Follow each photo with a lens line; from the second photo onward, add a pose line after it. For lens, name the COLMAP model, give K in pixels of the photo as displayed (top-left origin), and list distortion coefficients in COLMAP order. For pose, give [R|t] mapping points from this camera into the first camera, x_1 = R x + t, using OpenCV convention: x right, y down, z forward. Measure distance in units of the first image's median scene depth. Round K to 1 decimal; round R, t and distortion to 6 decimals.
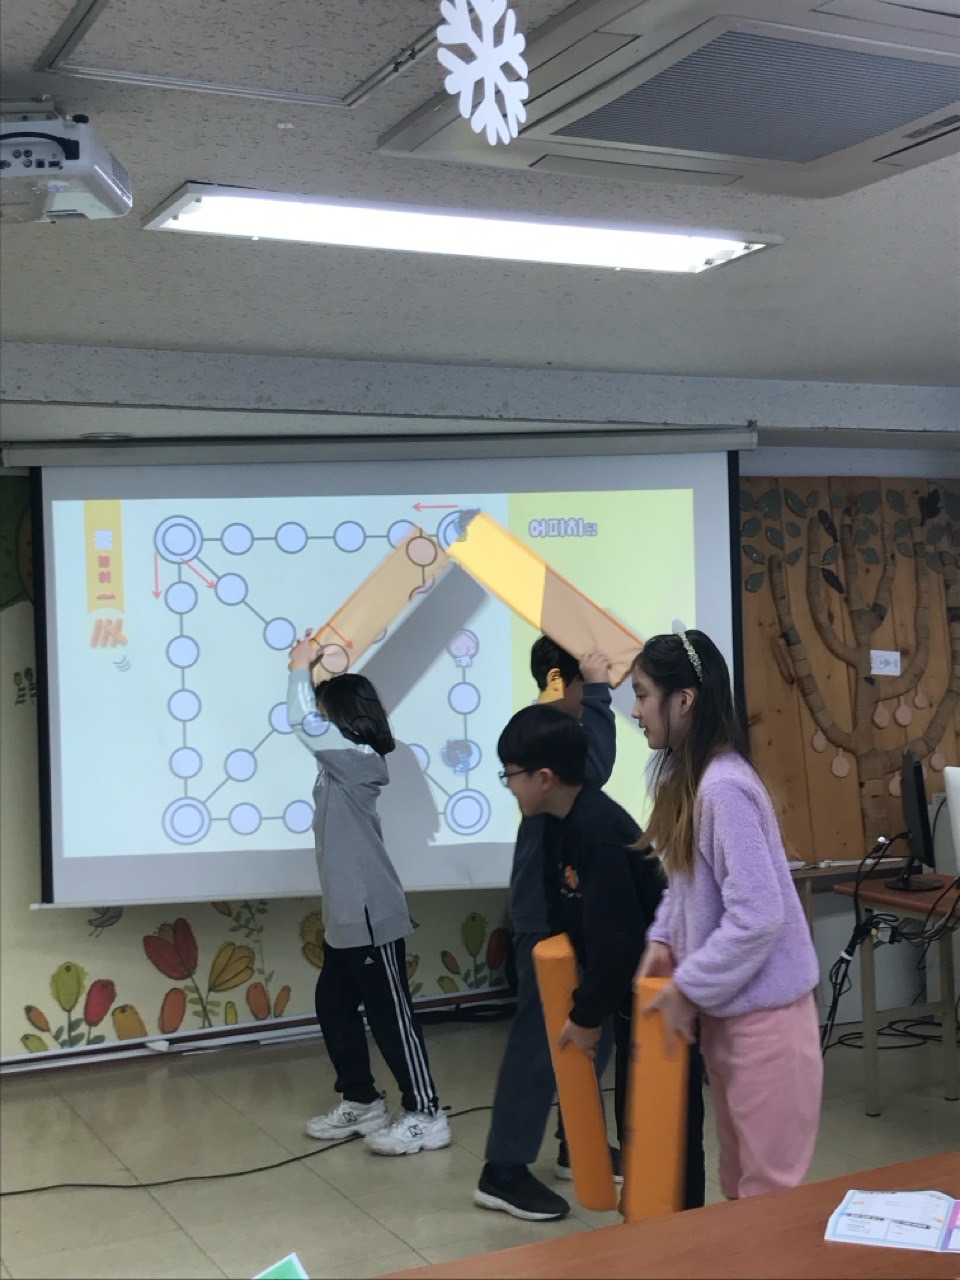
lens RADIAL K [[1697.9, 0, 493.5], [0, 1697.9, 608.6], [0, 0, 1]] dist [0.028445, 0.000000]
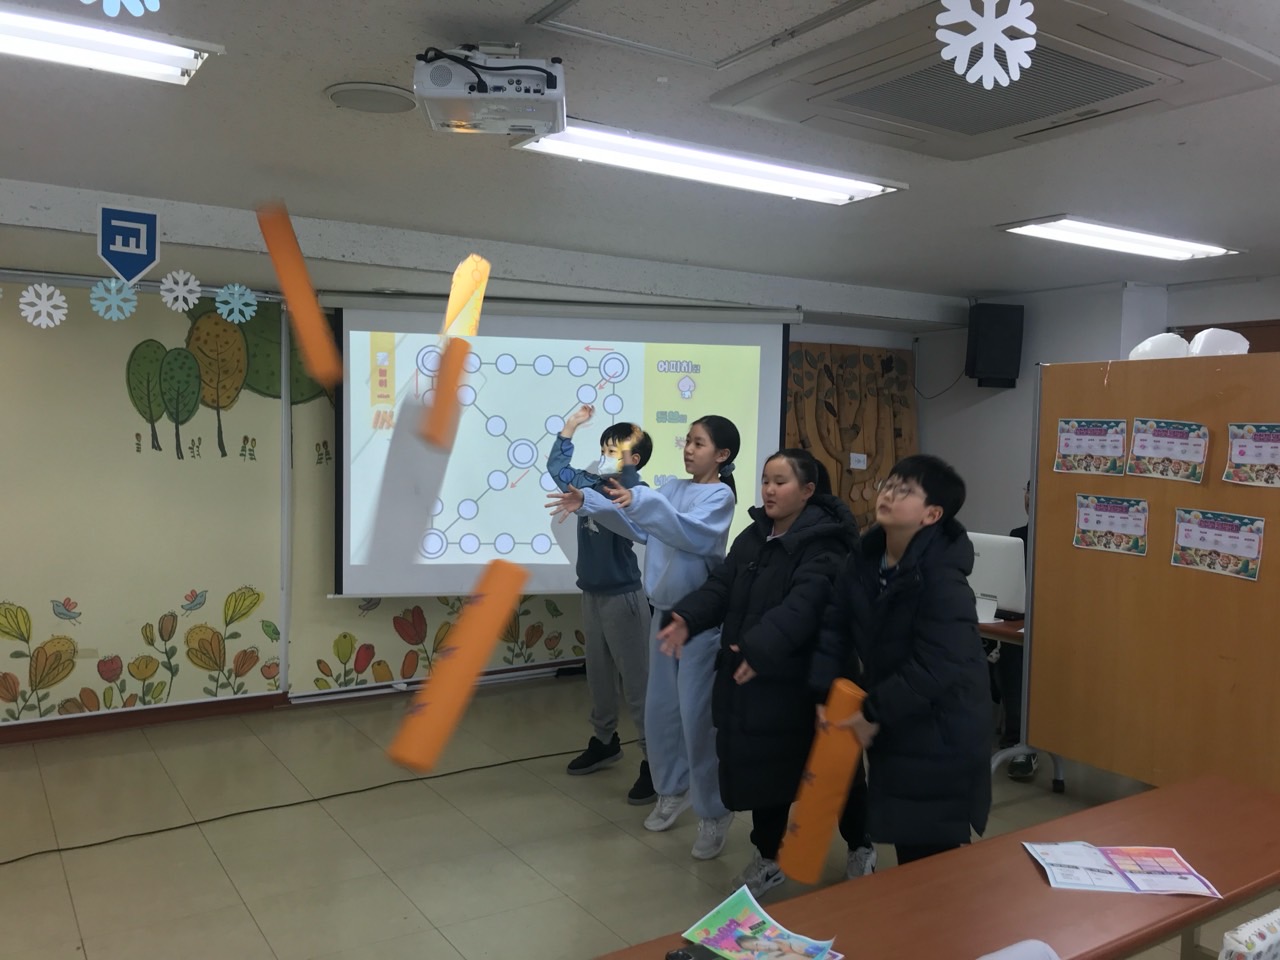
lens RADIAL K [[1038.5, 0, 628.2], [0, 1038.5, 477.3], [0, 0, 1]] dist [0.014865, -0.023938]
pose [[0.992924, 0.040248, 0.111726, -0.105139], [-0.046553, 0.997433, 0.054407, 0.004034], [-0.109249, -0.059223, 0.992249, 0.043697]]
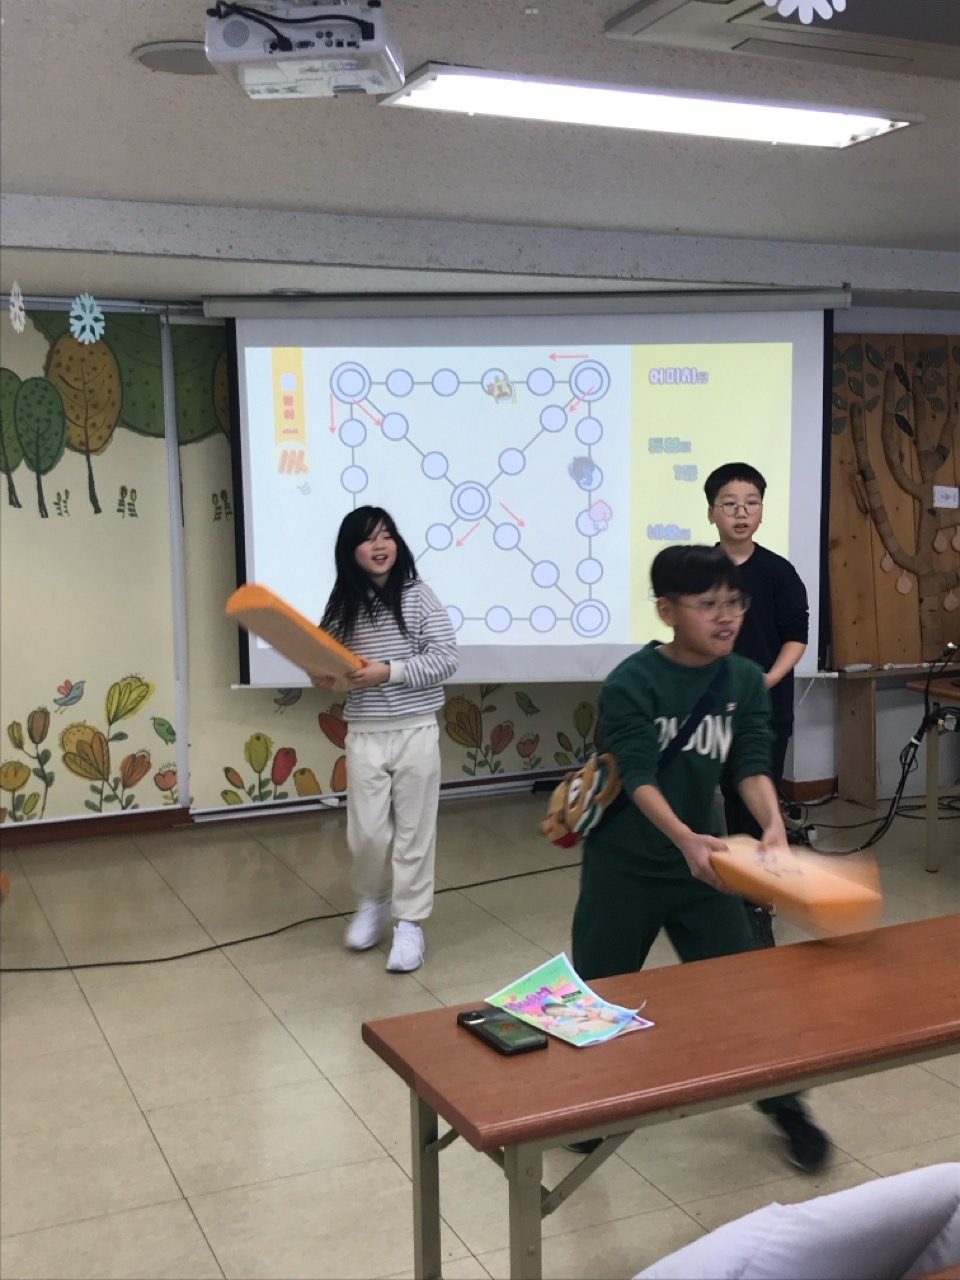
lens RADIAL K [[1446.1, 0, 487.5], [0, 1446.1, 628.9], [0, 0, 1]] dist [0.011075, 0.000000]
pose [[0.999112, 0.018753, -0.037725, -0.047578], [-0.013974, 0.992285, 0.123185, 0.004131], [0.039744, -0.122548, 0.991666, -0.008229]]
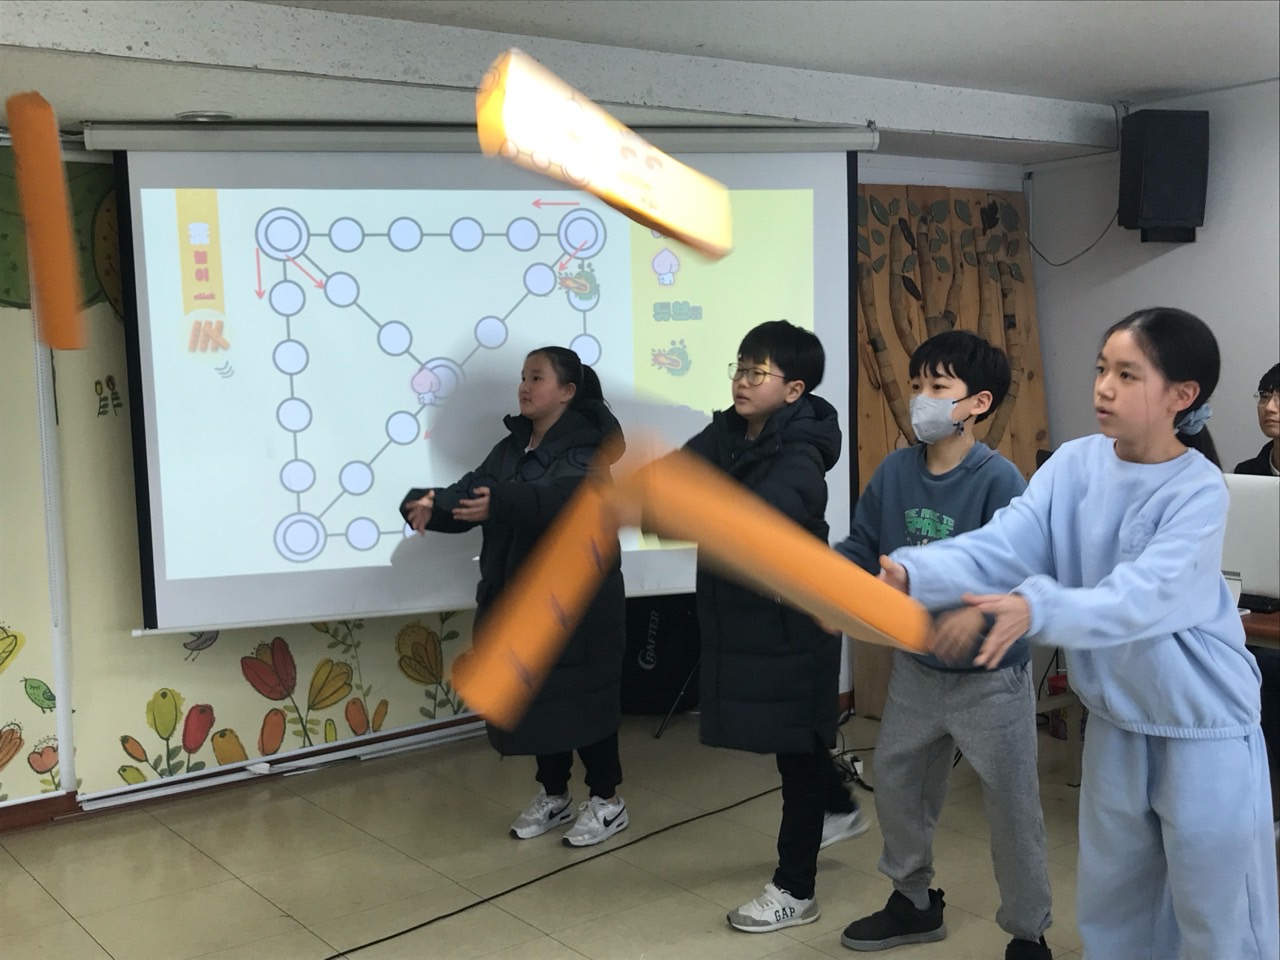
lens RADIAL K [[1446.1, 0, 619.1], [0, 1446.1, 475.4], [0, 0, 1]] dist [0.011075, 0.000000]
pose [[0.983853, -0.018208, 0.178051, -0.141101], [0.001204, 0.995462, 0.095148, 0.013935], [-0.178975, -0.093397, 0.979410, 0.177621]]
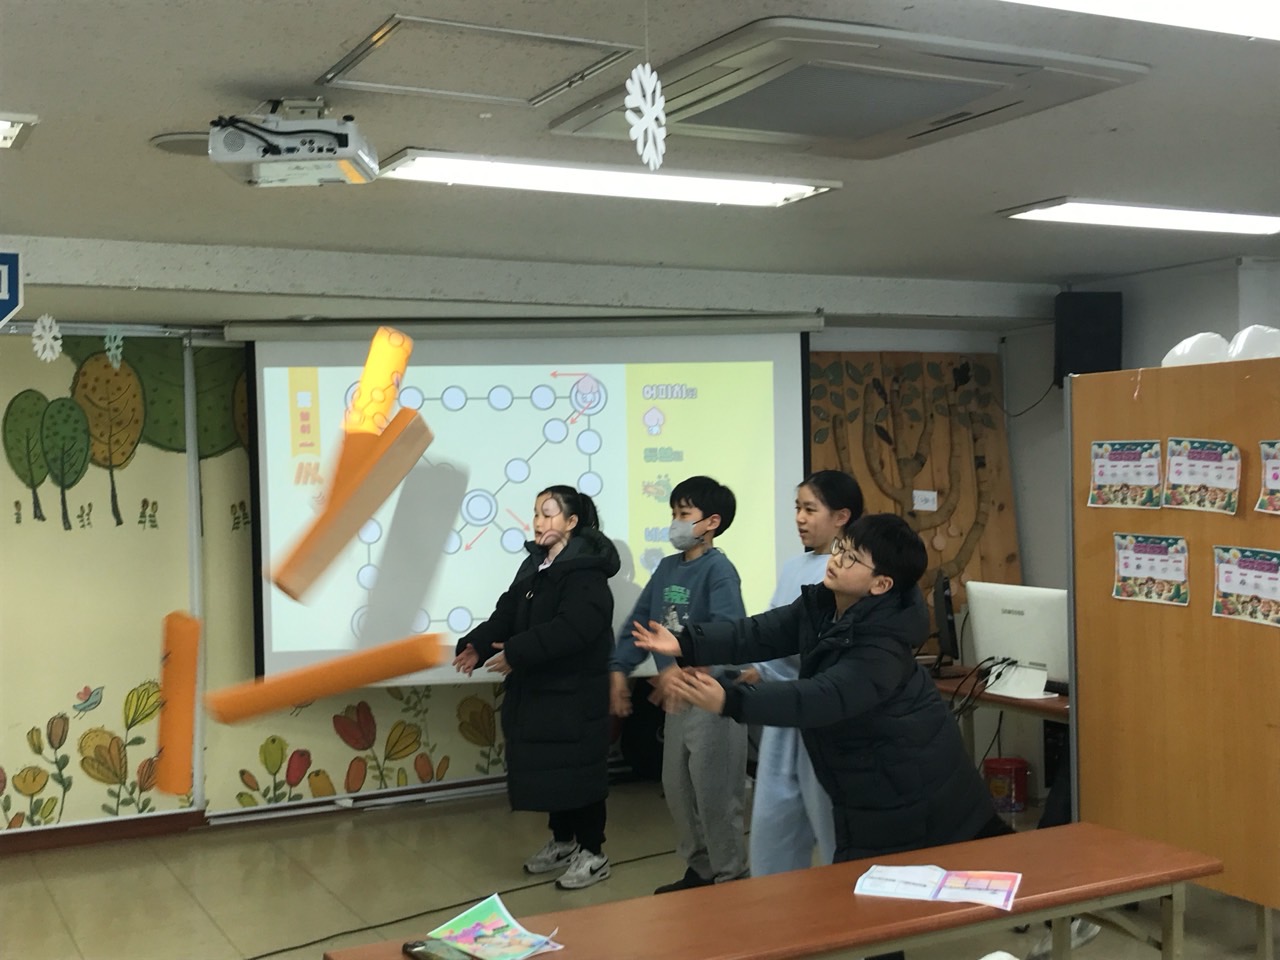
lens RADIAL K [[1494.8, 0, 630.8], [0, 1494.8, 480.0], [0, 0, 1]] dist [0.014889, 0.000000]
pose [[0.999709, 0.005406, 0.023508, -0.013379], [-0.005876, 0.999783, 0.019998, -0.004320], [-0.023395, -0.020130, 0.999524, -0.104446]]
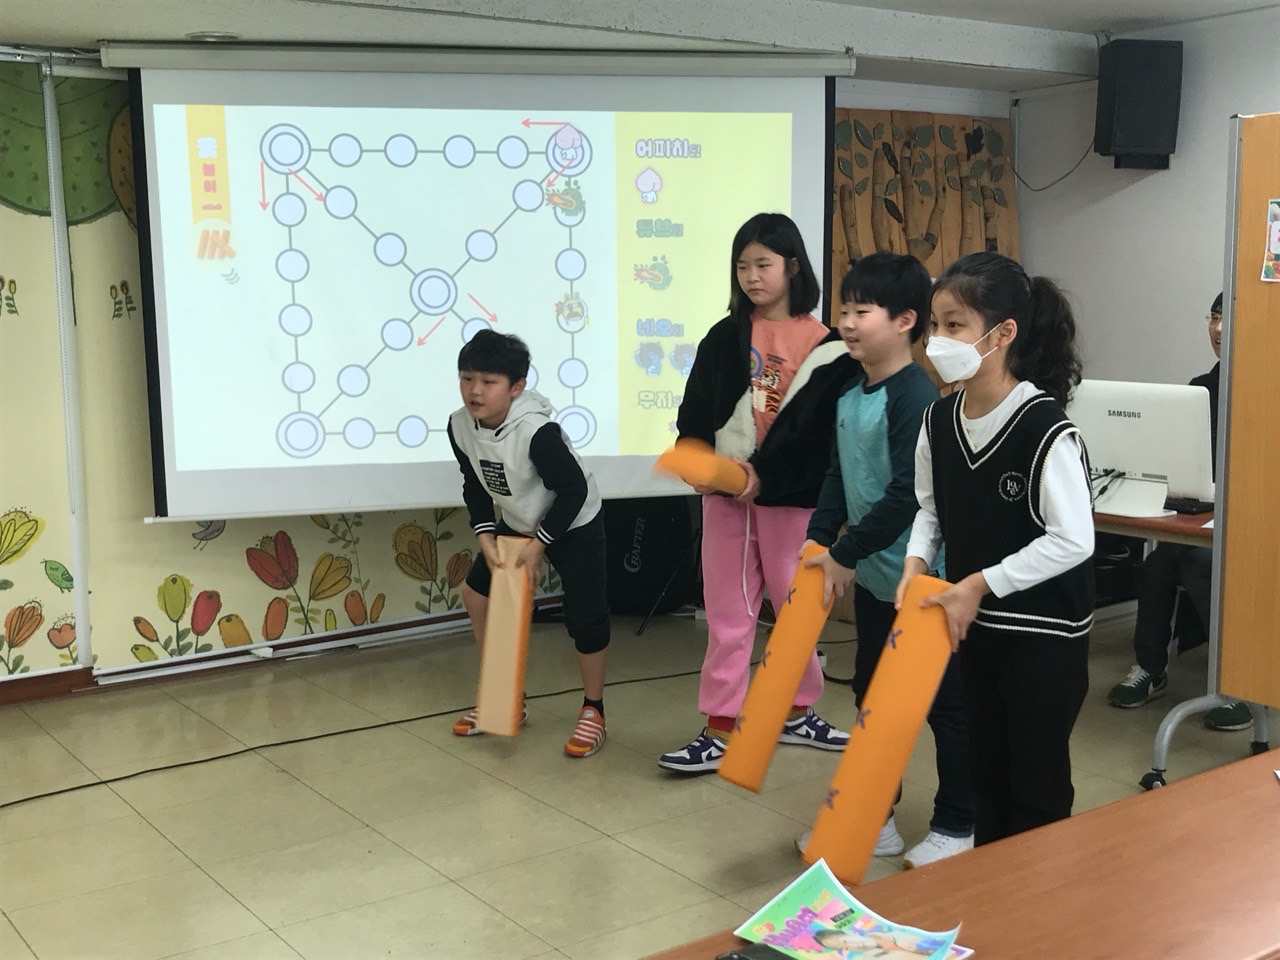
lens RADIAL K [[1494.8, 0, 622.9], [0, 1494.8, 476.3], [0, 0, 1]] dist [0.014889, 0.000000]
pose [[0.987546, -0.008412, 0.157108, -0.124490], [-0.013599, 0.990268, 0.138507, 0.022561], [-0.156744, -0.138918, 0.977821, 0.094082]]
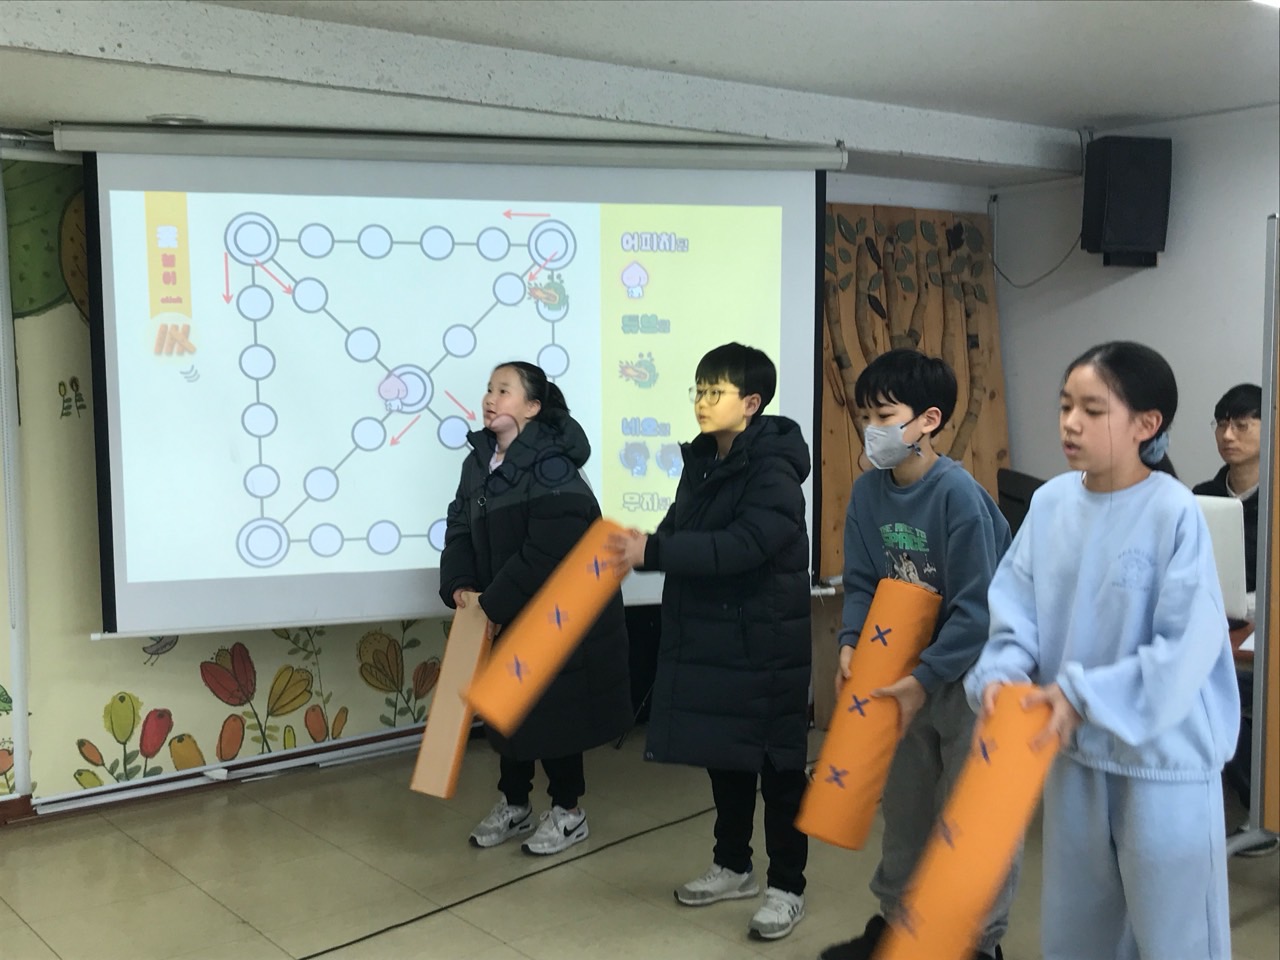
lens RADIAL K [[1446.1, 0, 622.7], [0, 1446.1, 475.9], [0, 0, 1]] dist [0.011075, 0.000000]
pose [[0.978630, 0.001613, 0.205624, -0.142866], [-0.019995, 0.995977, 0.087347, 0.013571], [-0.204656, -0.089592, 0.974725, 0.174520]]
